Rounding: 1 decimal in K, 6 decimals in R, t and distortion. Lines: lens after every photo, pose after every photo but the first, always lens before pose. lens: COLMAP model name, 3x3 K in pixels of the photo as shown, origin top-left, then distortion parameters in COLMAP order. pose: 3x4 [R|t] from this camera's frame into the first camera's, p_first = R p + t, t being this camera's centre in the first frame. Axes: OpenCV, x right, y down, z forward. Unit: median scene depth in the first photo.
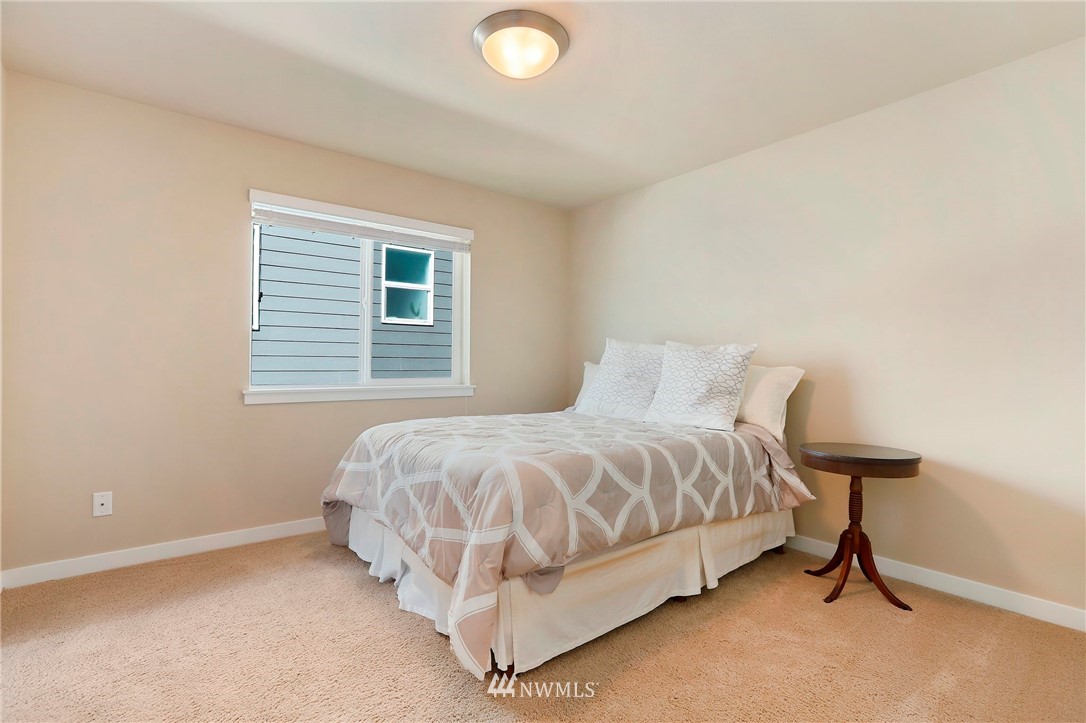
lens RADIAL K [[498.3, 0, 532.9], [0, 498.3, 360.3], [0, 0, 1]] dist [-0.004336, 0.000881]
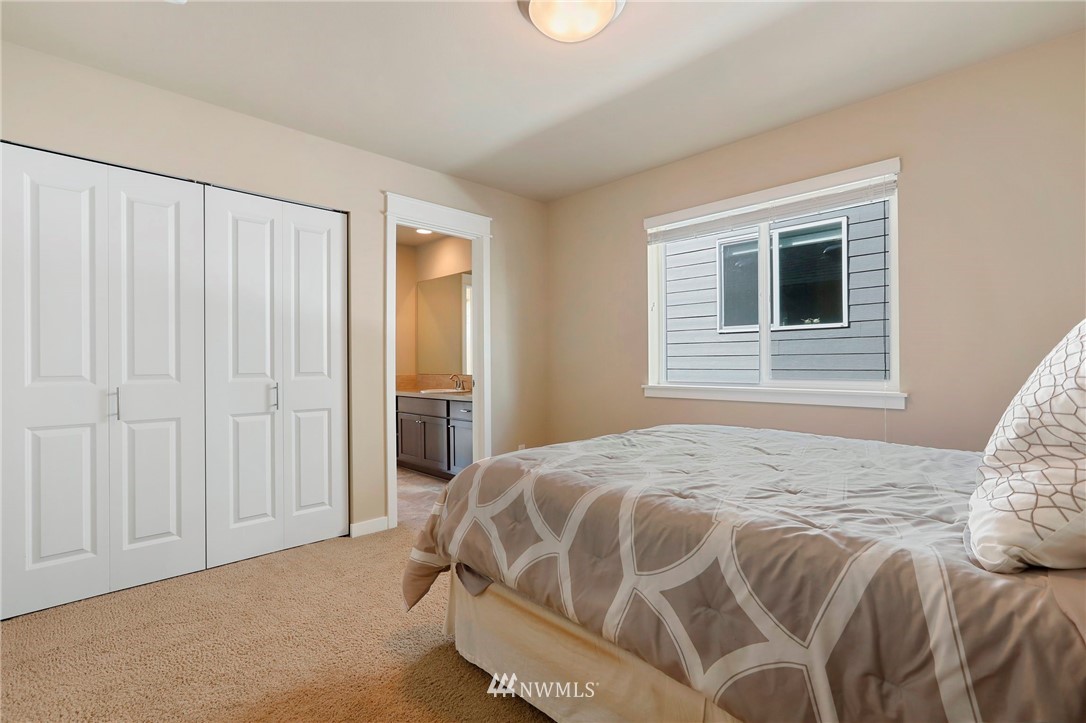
lens RADIAL K [[498.3, 0, 537.5], [0, 498.3, 364.4], [0, 0, 1]] dist [-0.004336, 0.000881]
pose [[0.108235, -0.004805, -0.994114, 0.775143], [0.013622, 0.999902, -0.003350, 0.012566], [0.994032, -0.013180, 0.108290, 0.771957]]
